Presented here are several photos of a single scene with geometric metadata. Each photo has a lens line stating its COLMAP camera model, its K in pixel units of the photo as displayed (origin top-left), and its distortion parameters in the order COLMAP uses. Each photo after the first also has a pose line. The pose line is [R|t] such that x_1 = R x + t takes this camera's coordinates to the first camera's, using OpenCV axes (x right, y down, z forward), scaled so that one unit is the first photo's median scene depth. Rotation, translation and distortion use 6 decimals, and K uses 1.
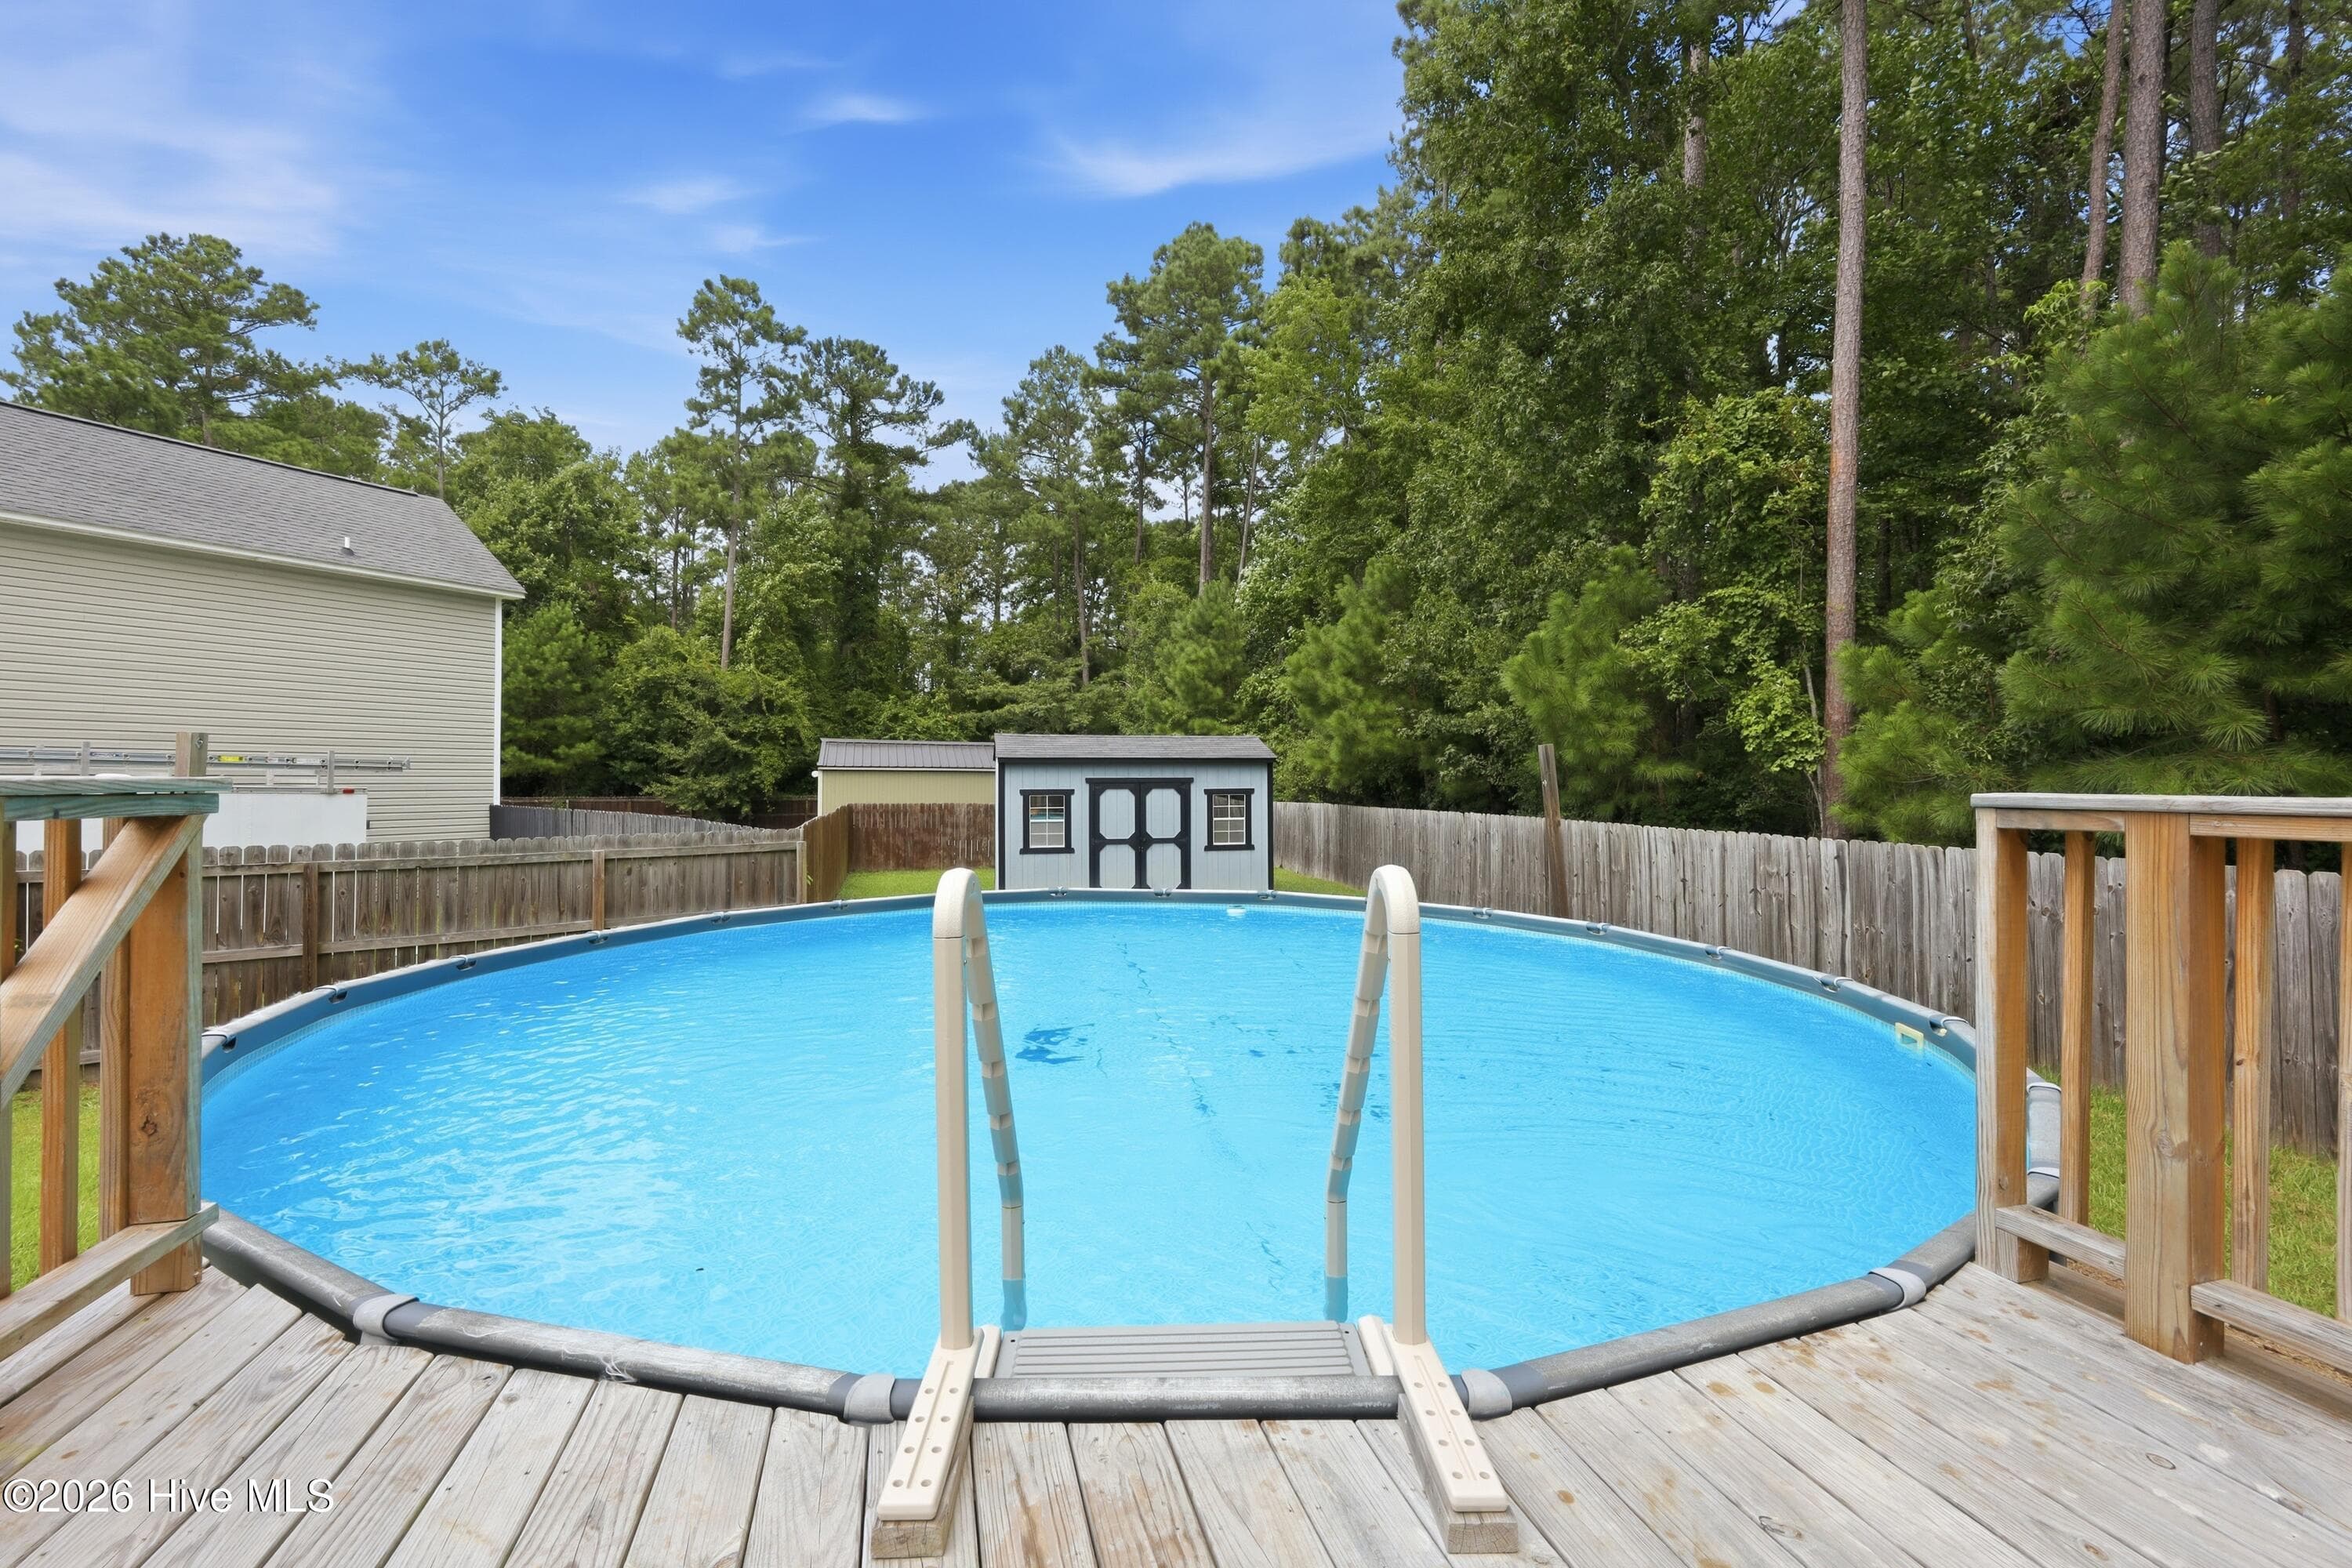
lens RADIAL K [[951.1, 0, 1176.0], [0, 951.1, 784.0], [0, 0, 1]] dist [-0.000943, -0.000126]
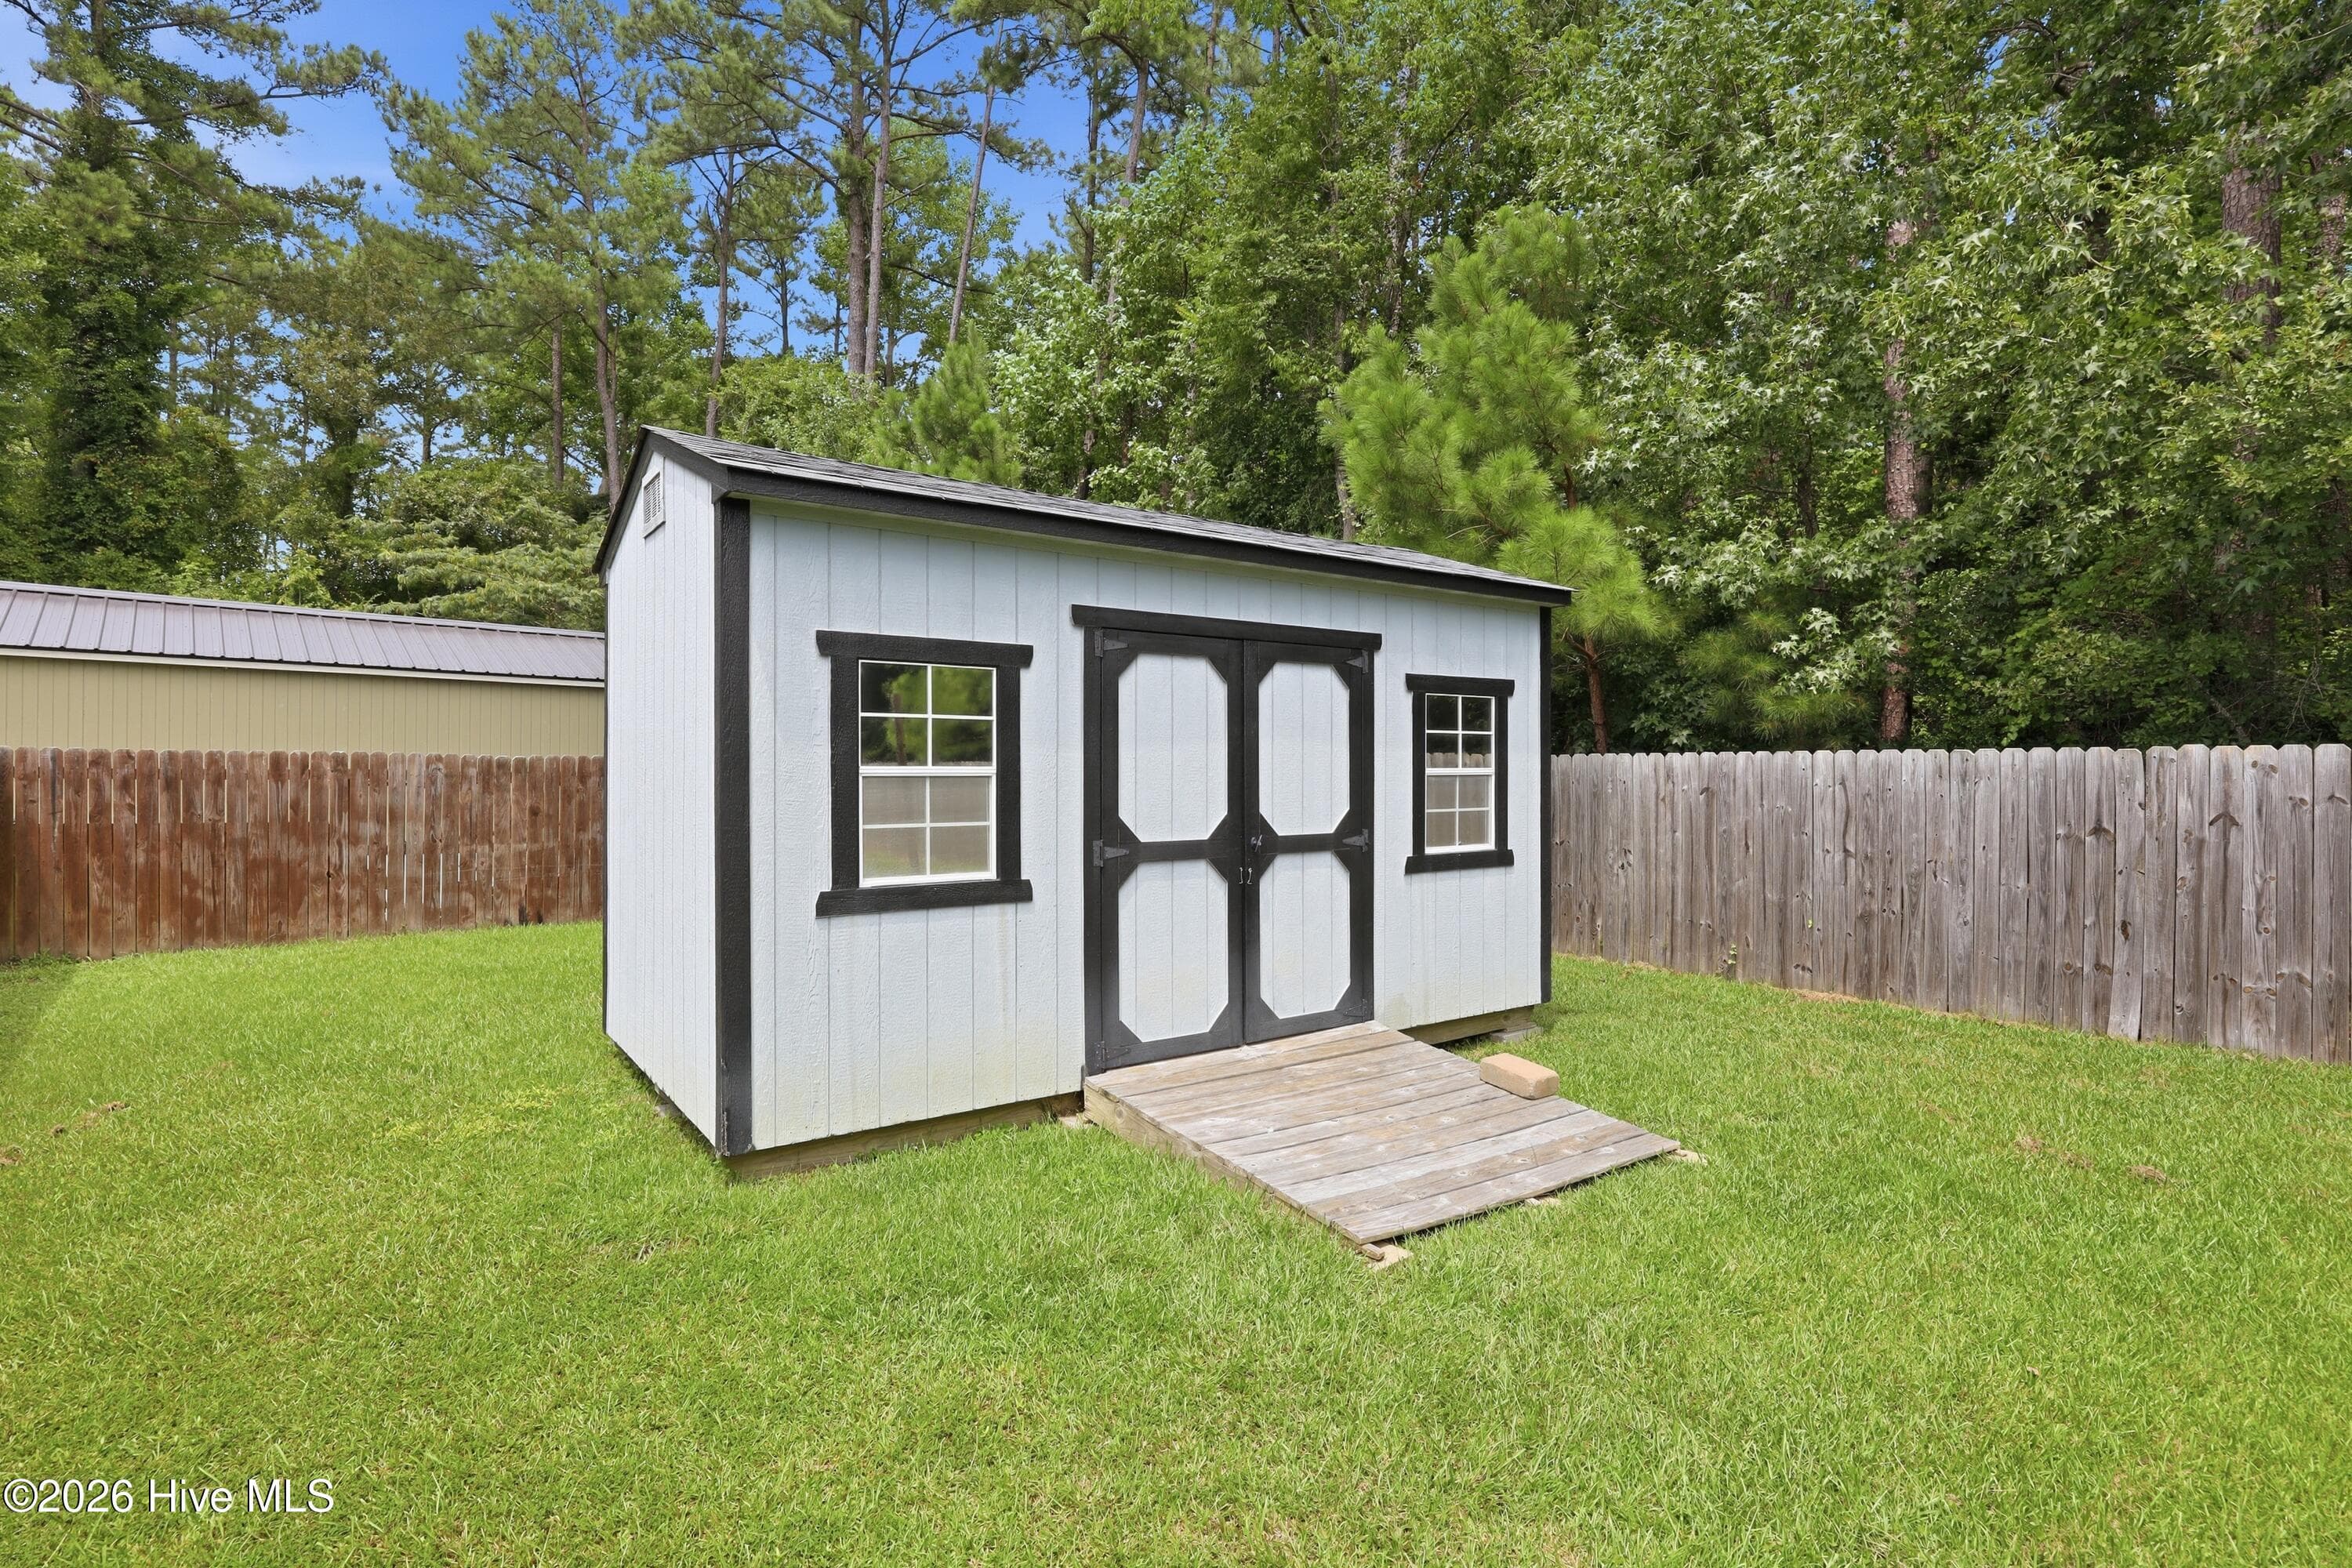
lens RADIAL K [[1184.8, 0, 1179.4], [0, 1184.8, 773.5], [0, 0, 1]] dist [0.001351, -0.000273]
pose [[0.922217, 0.001444, 0.386669, -0.185857], [-0.002971, 0.999990, 0.003353, 0.036744], [-0.386661, -0.004242, 0.922212, 0.675711]]
